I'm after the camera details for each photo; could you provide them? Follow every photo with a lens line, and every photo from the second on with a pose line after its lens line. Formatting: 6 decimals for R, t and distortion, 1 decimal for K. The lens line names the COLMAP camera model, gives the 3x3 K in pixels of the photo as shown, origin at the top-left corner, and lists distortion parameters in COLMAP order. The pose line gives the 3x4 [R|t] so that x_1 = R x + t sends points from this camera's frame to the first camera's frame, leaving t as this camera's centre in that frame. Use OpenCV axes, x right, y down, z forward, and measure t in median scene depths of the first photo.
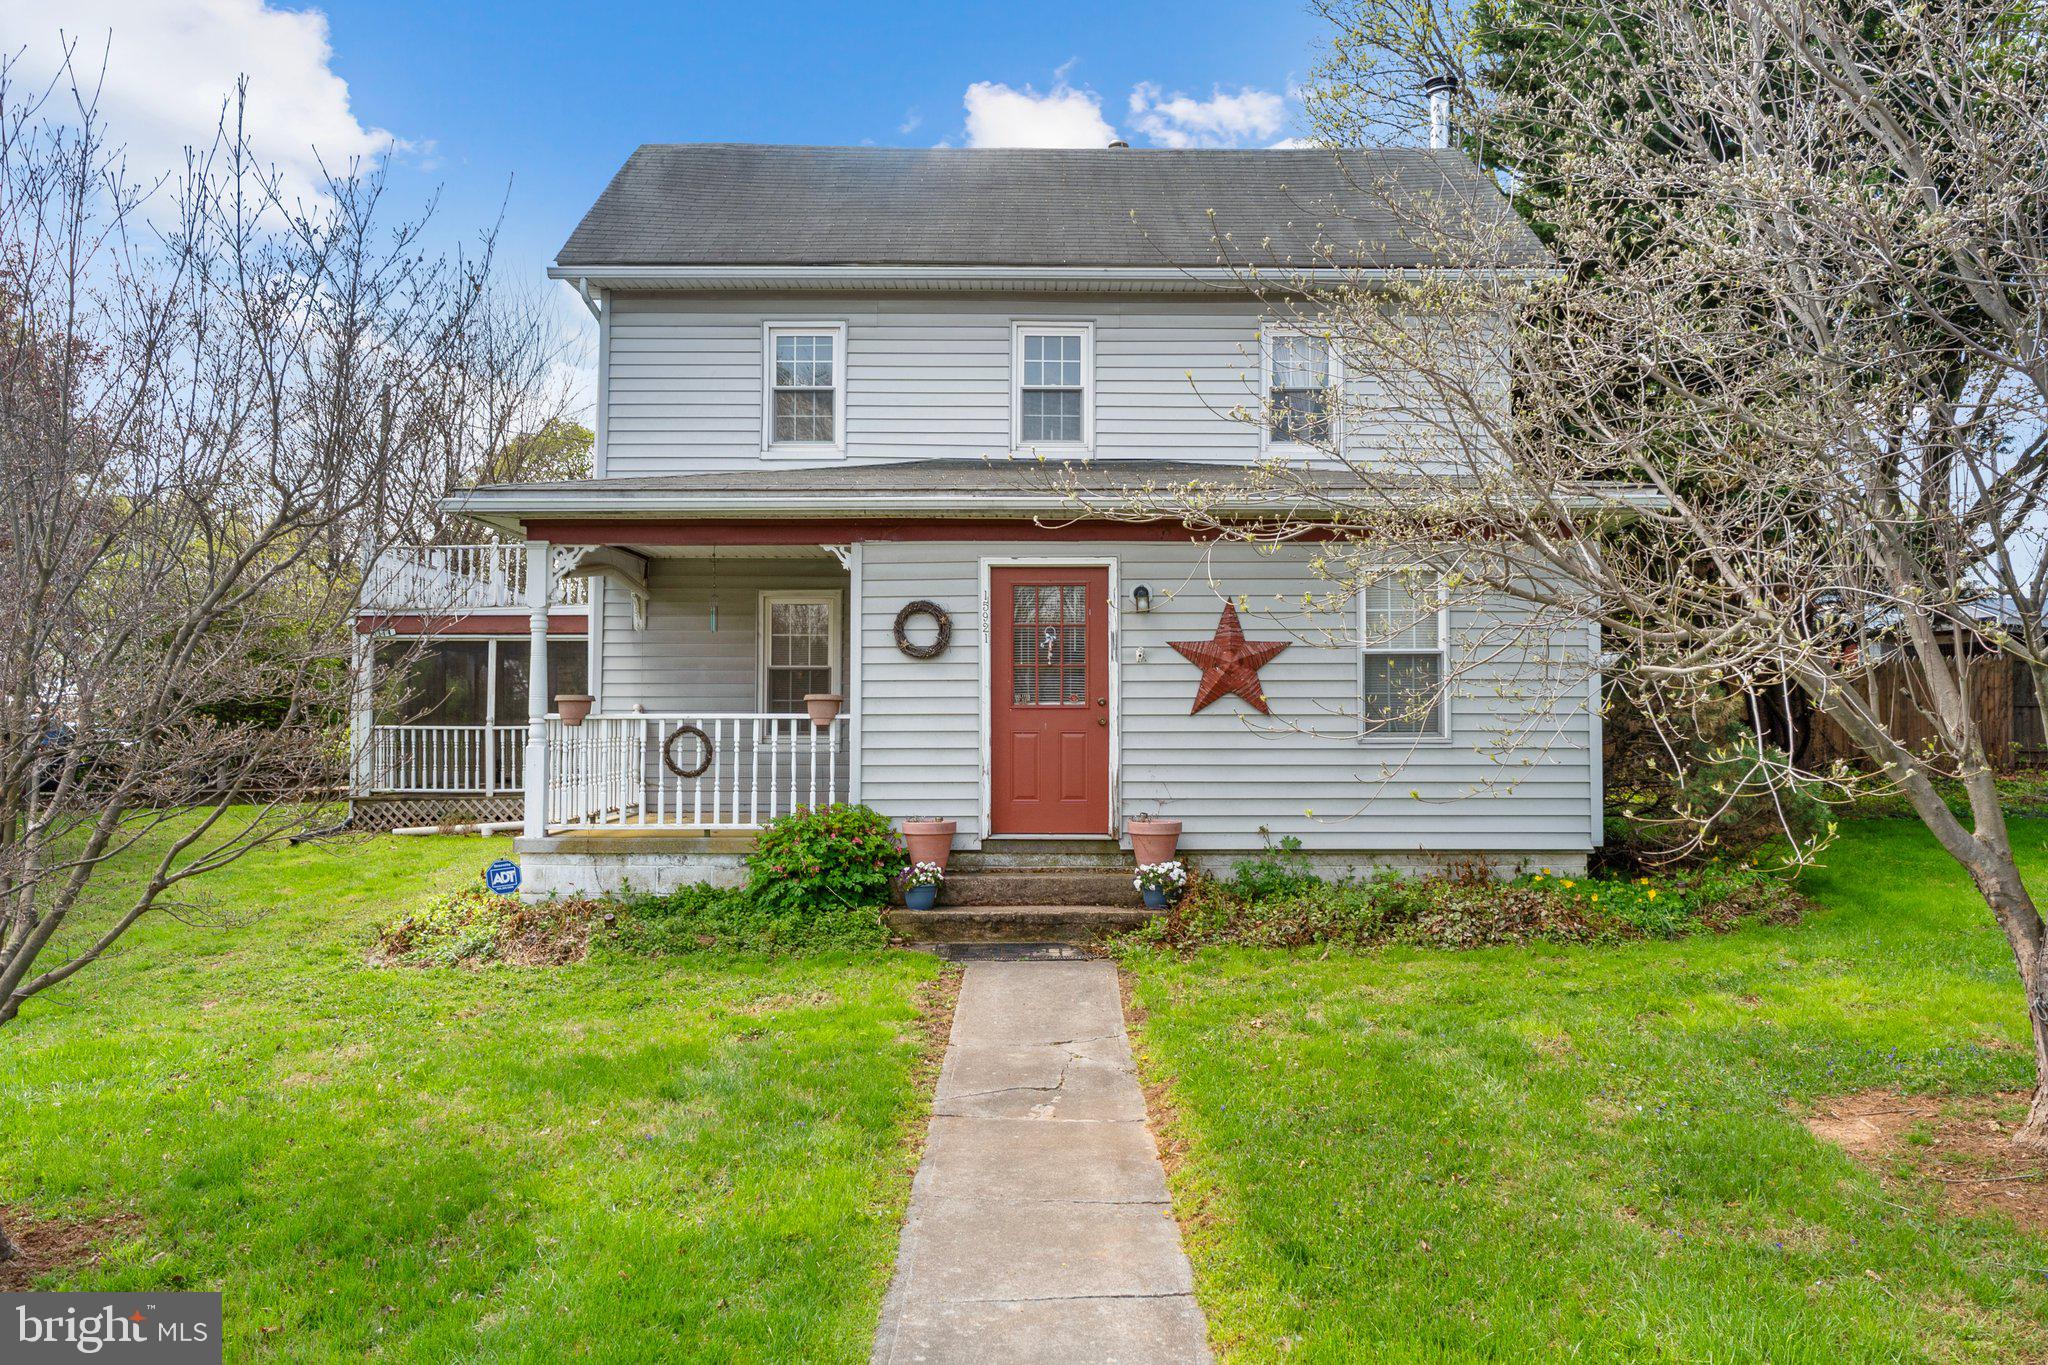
lens RADIAL K [[1495.2, 0, 1030.9], [0, 1495.2, 680.8], [0, 0, 1]] dist [0.029368, -0.000322]
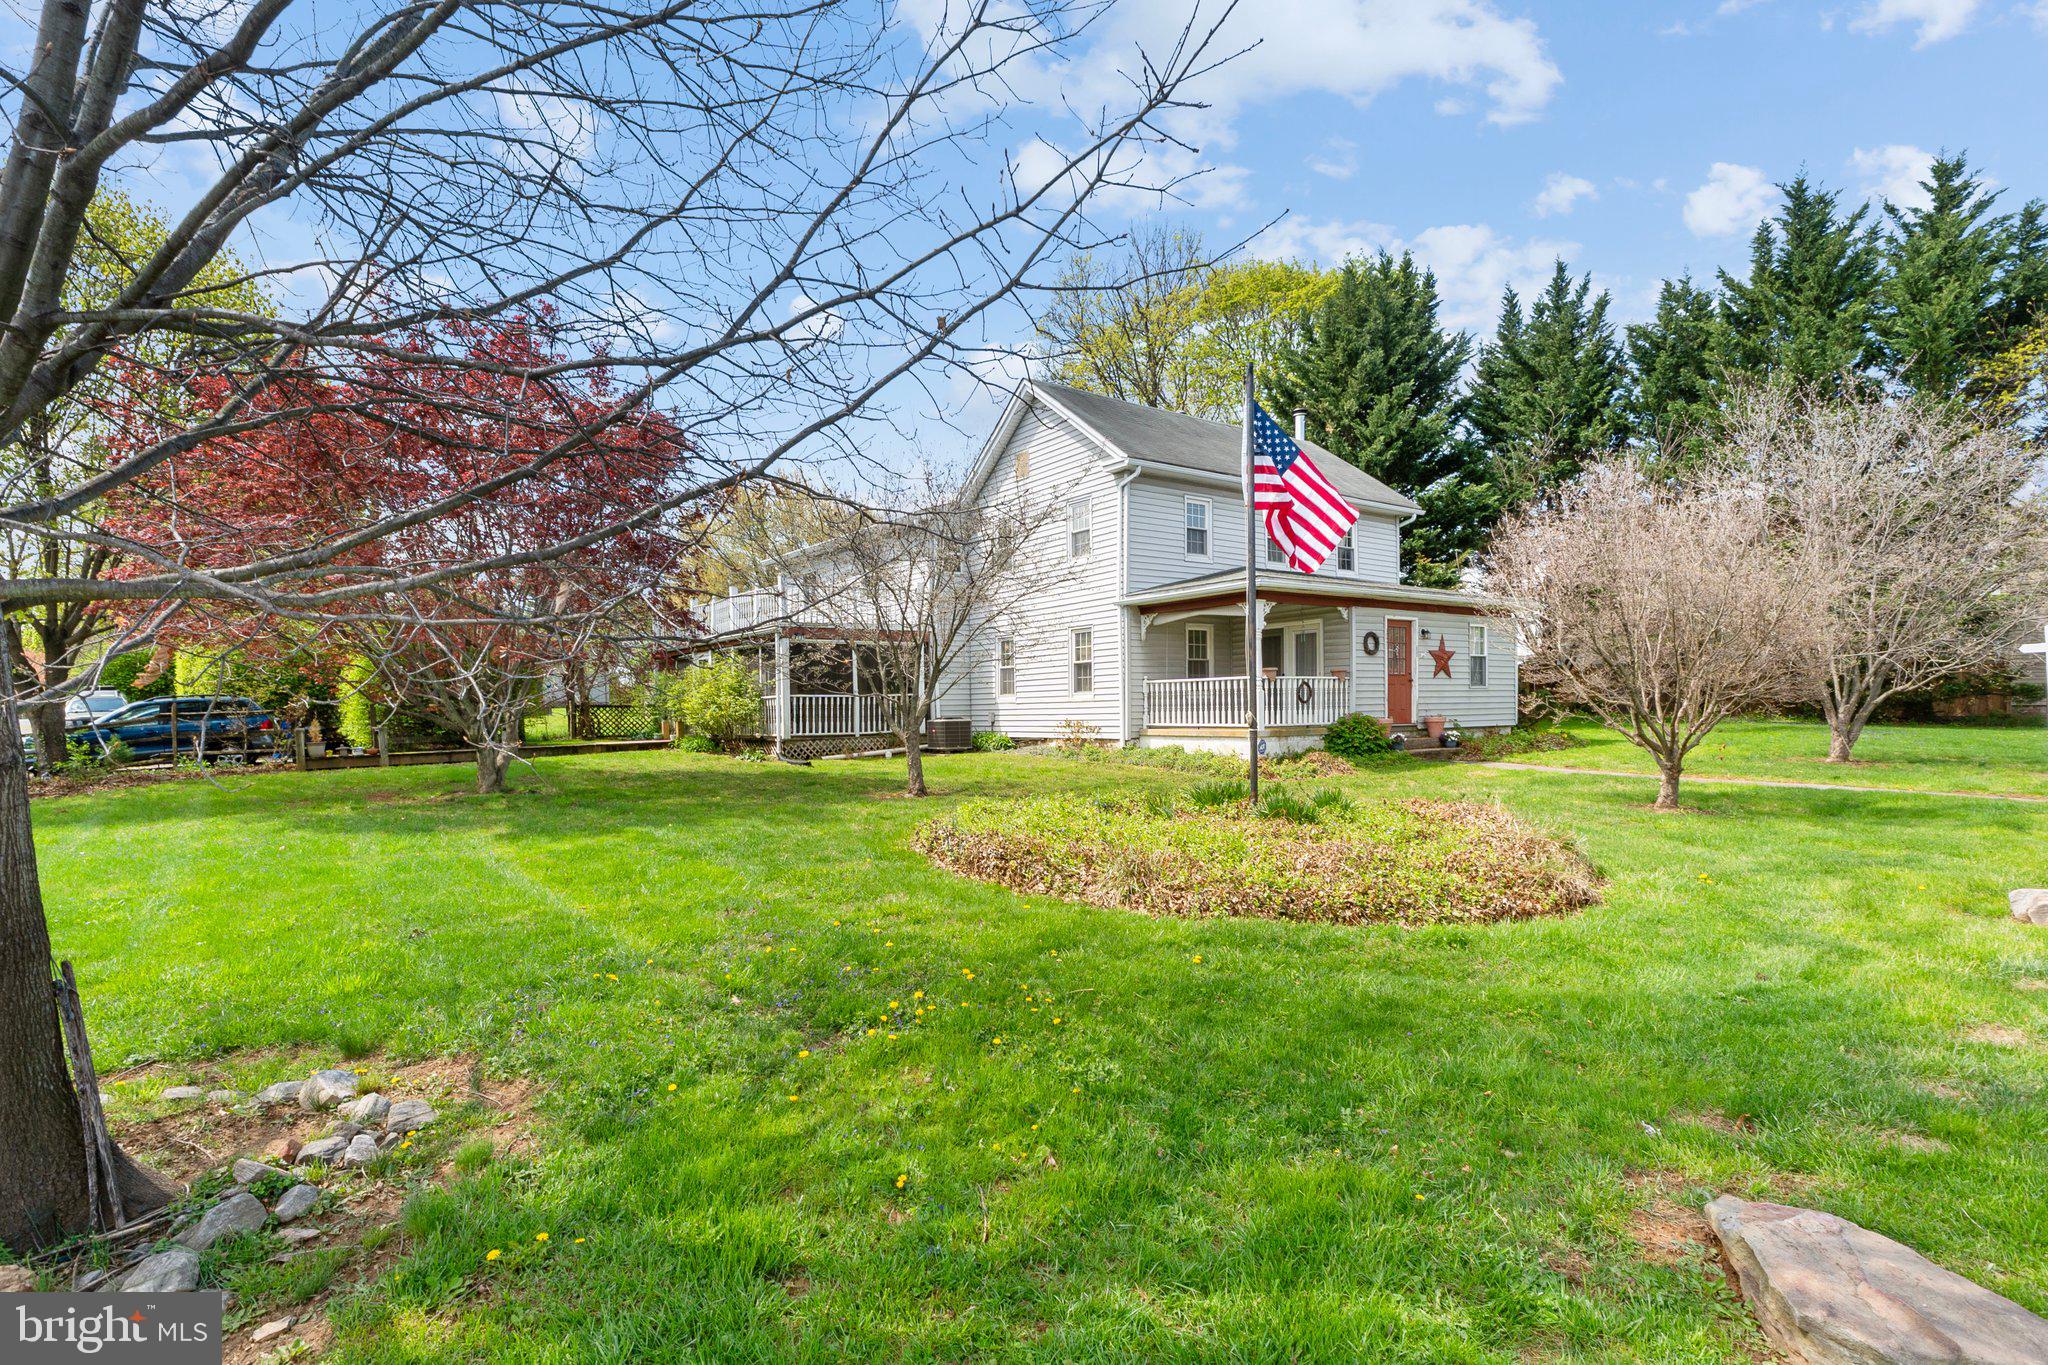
lens RADIAL K [[1024.4, 0, 996.2], [0, 1024.4, 722.8], [0, 0, 1]] dist [0.001557, 0.000003]
pose [[0.824804, -0.024161, 0.564903, -1.551882], [0.002259, 0.999219, 0.039438, 0.028921], [-0.565415, -0.031253, 0.824214, -0.060396]]
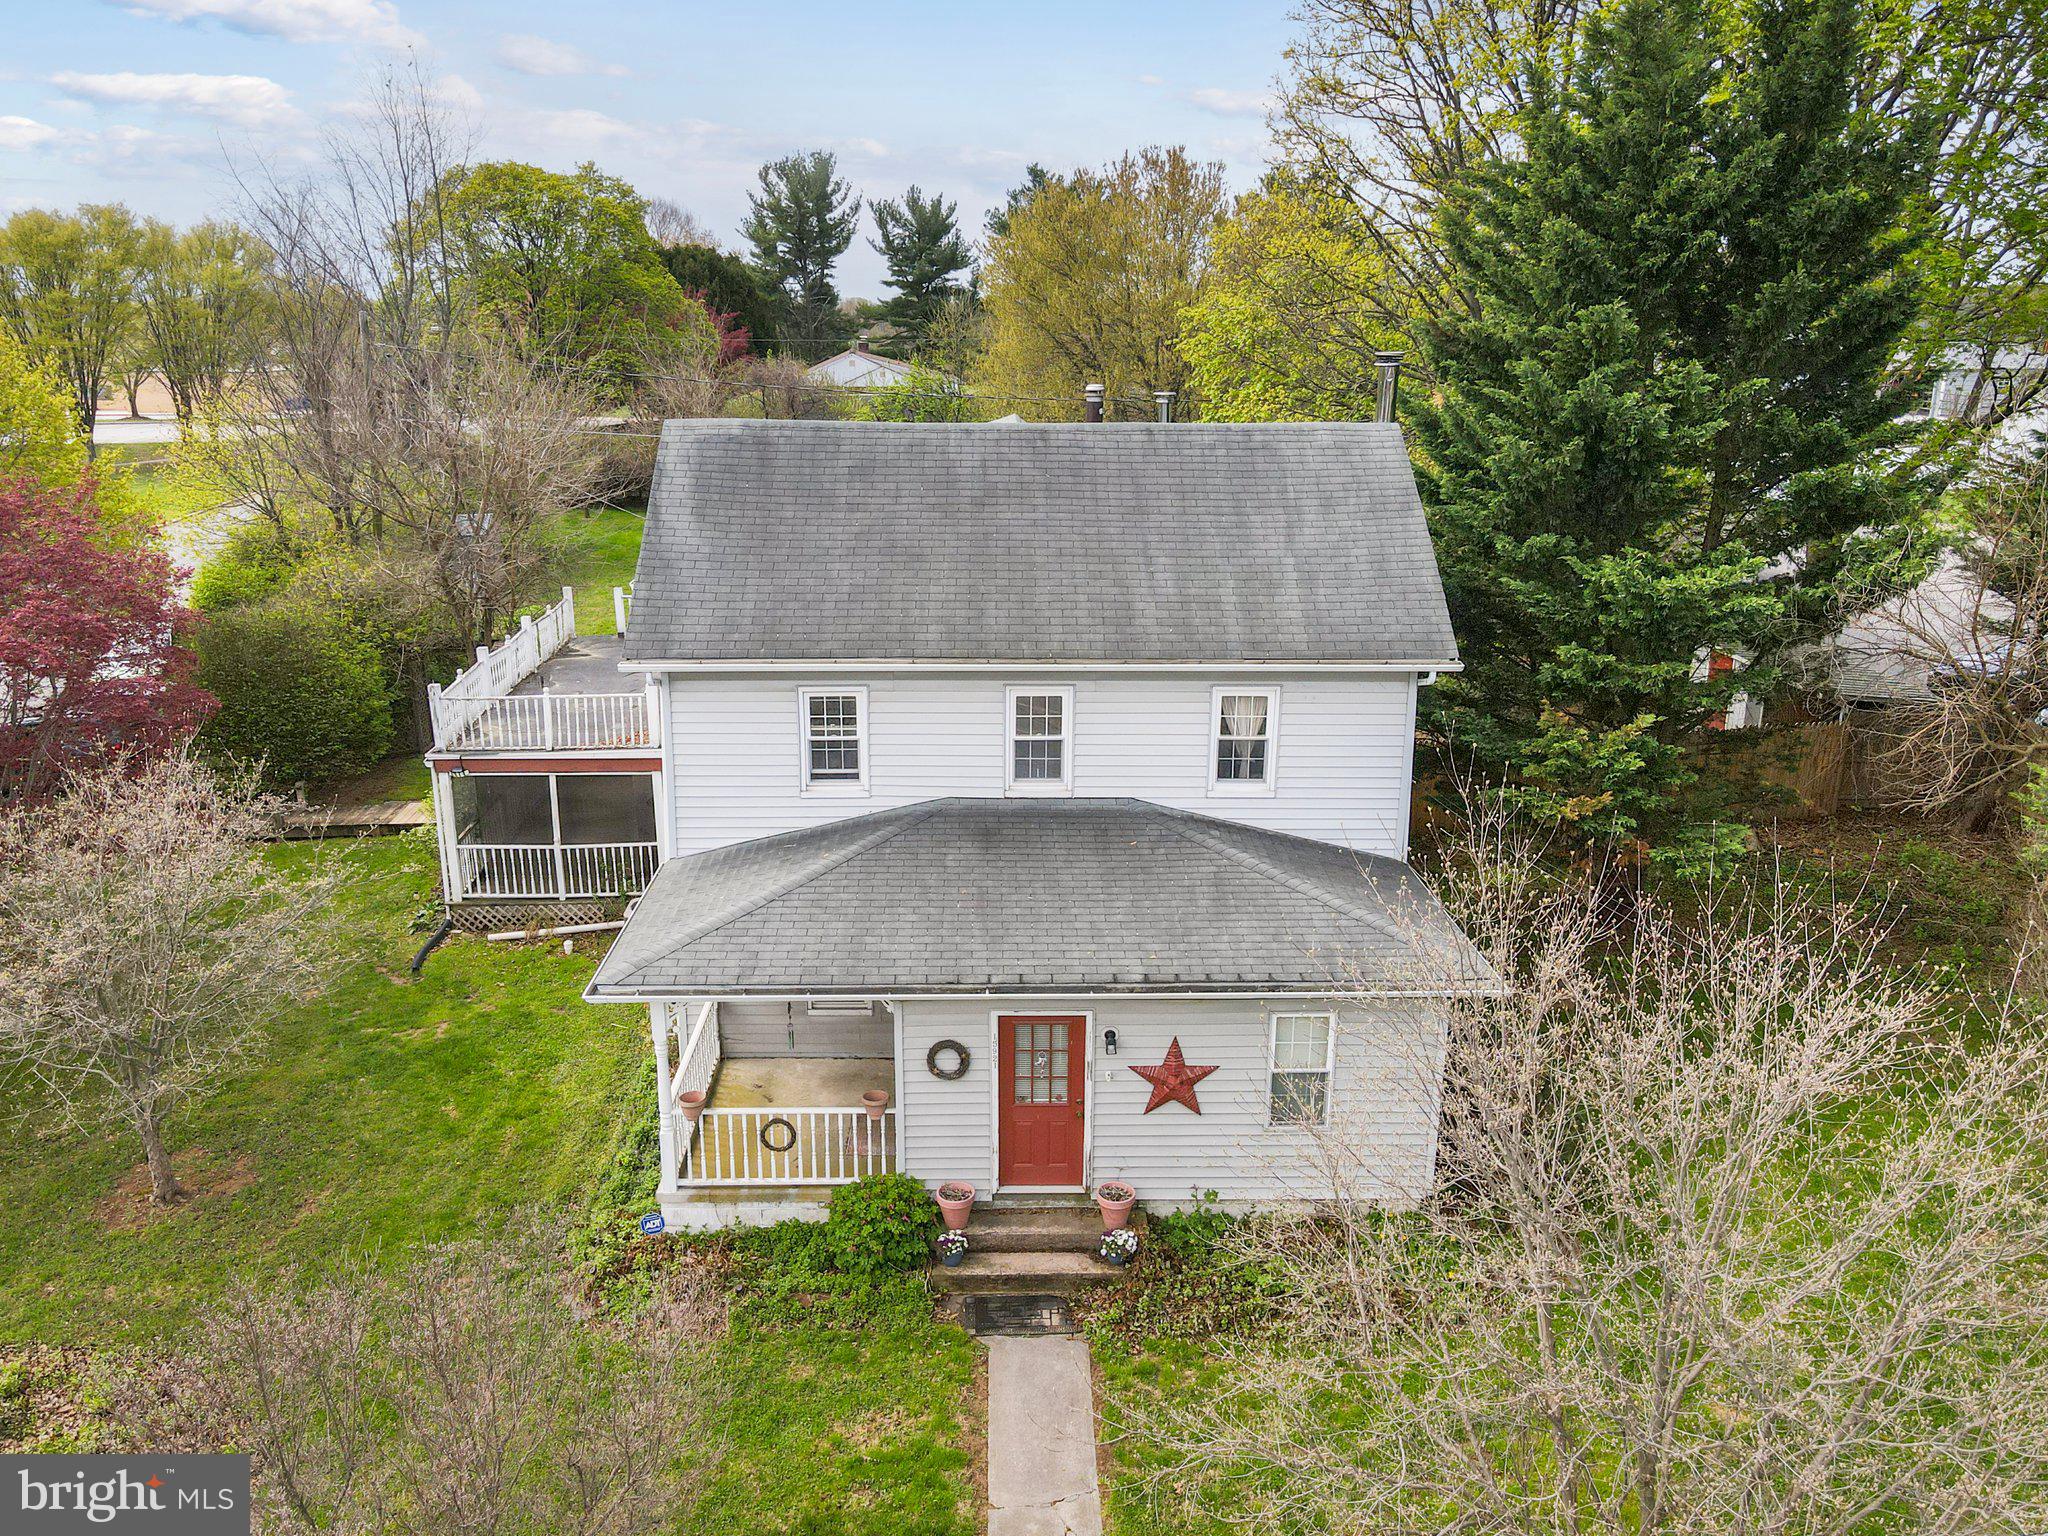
lens RADIAL K [[1502.2, 0, 1007.9], [0, 1502.2, 764.1], [0, 0, 1]] dist [0.002168, 0.025942]
pose [[0.999857, -0.005346, 0.016015, -0.038468], [0.000081, 0.950052, 0.312092, -0.709690], [-0.016883, -0.312046, 0.949917, -0.208462]]
